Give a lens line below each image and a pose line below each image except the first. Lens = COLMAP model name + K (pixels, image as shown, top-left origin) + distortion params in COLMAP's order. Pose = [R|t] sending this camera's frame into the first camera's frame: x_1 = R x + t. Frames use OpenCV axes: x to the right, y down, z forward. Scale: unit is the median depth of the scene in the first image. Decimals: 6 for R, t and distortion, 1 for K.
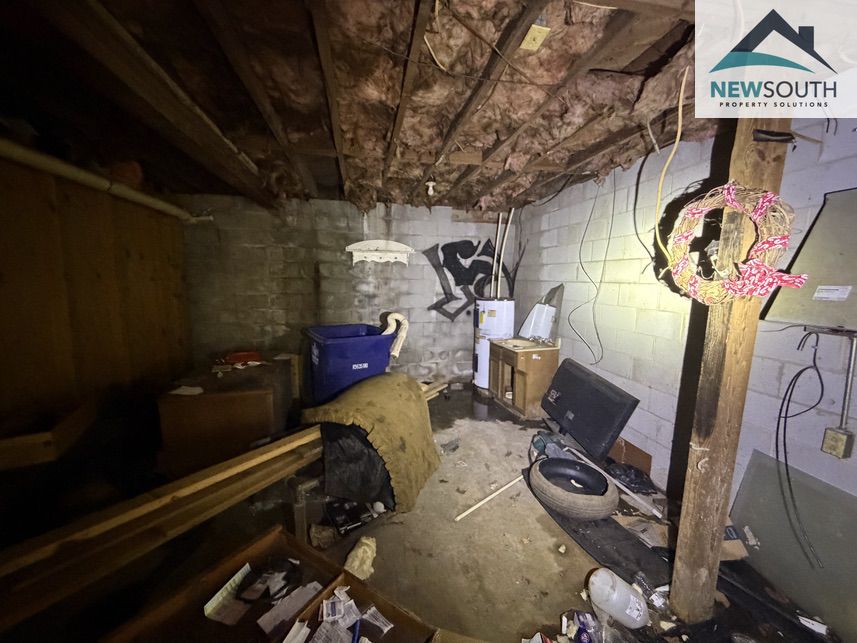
lens RADIAL K [[340.0, 0, 424.3], [0, 340.0, 321.8], [0, 0, 1]] dist [0.000428, -0.000354]
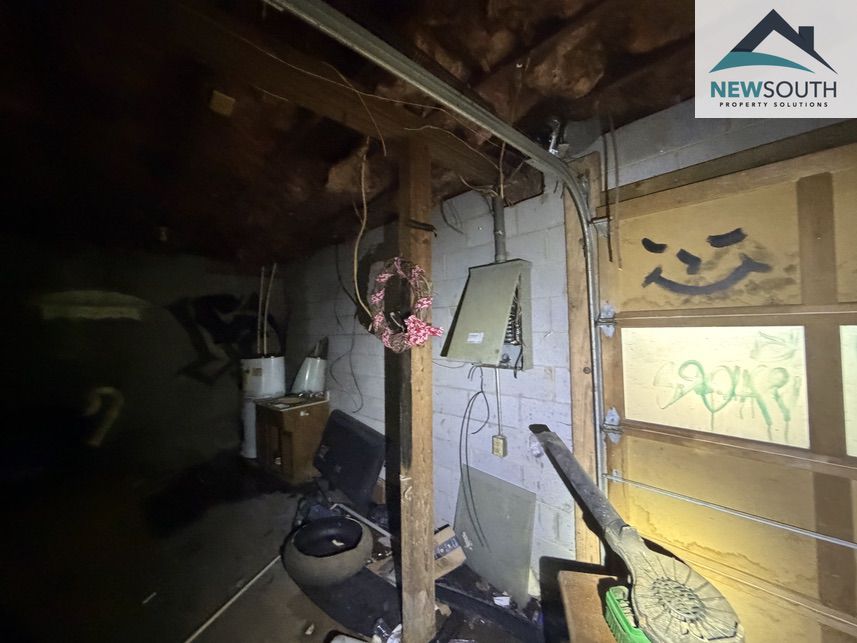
lens RADIAL K [[340.0, 0, 421.8], [0, 340.0, 321.3], [0, 0, 1]] dist [0.000428, -0.000354]
pose [[0.843310, -0.020225, 0.537047, 0.089673], [0.103092, 0.986822, -0.124719, -0.000150], [-0.527447, 0.160543, 0.834282, -0.021324]]
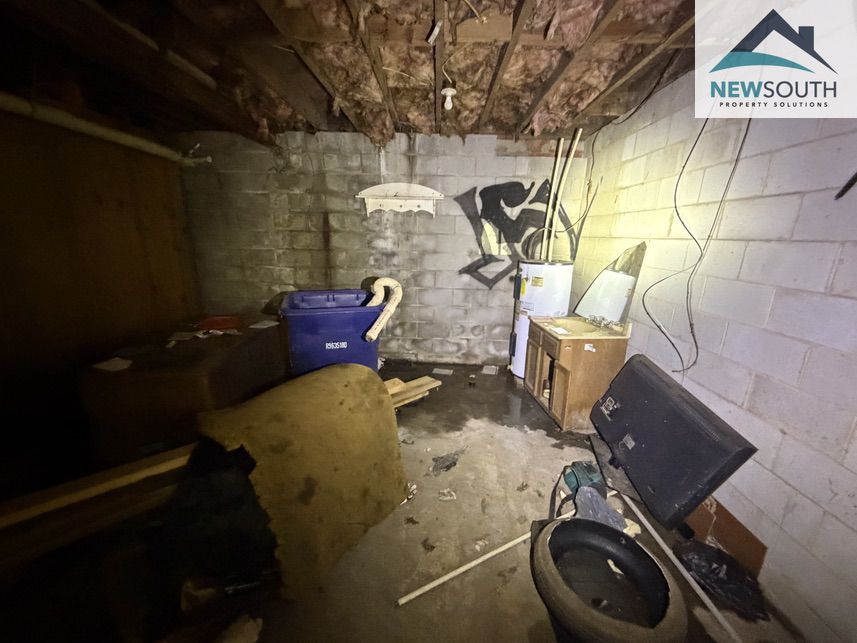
lens RADIAL K [[340.0, 0, 425.2], [0, 340.0, 320.7], [0, 0, 1]] dist [0.000428, -0.000354]
pose [[0.974549, 0.065084, -0.214517, 0.134203], [-0.040116, 0.992112, 0.118760, -0.019776], [0.220554, -0.107132, 0.969473, 0.234322]]
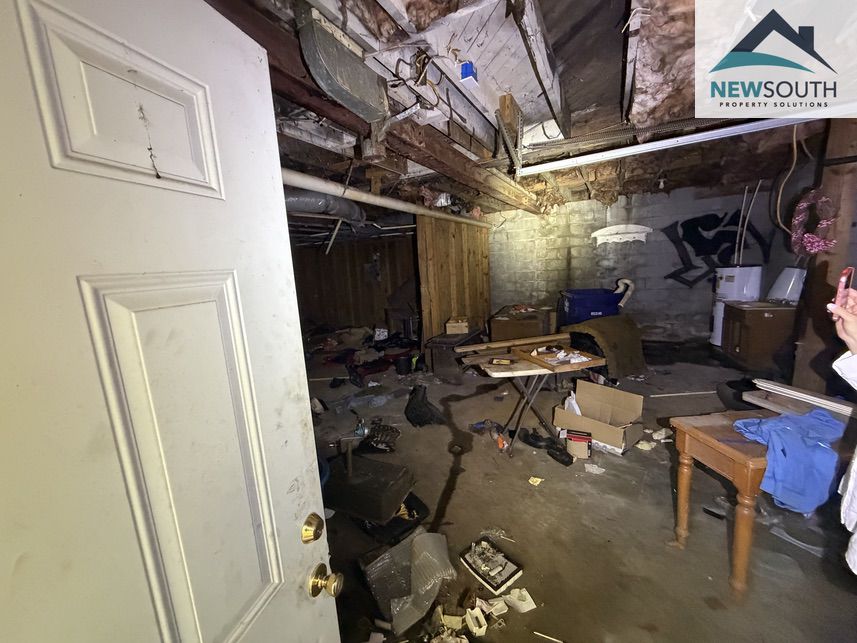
lens RADIAL K [[340.0, 0, 426.0], [0, 340.0, 321.5], [0, 0, 1]] dist [0.000428, -0.000354]
pose [[0.769830, 0.047255, -0.636497, 0.159115], [-0.011406, 0.998115, 0.060306, 0.063686], [0.638147, -0.039166, 0.768918, -0.543033]]
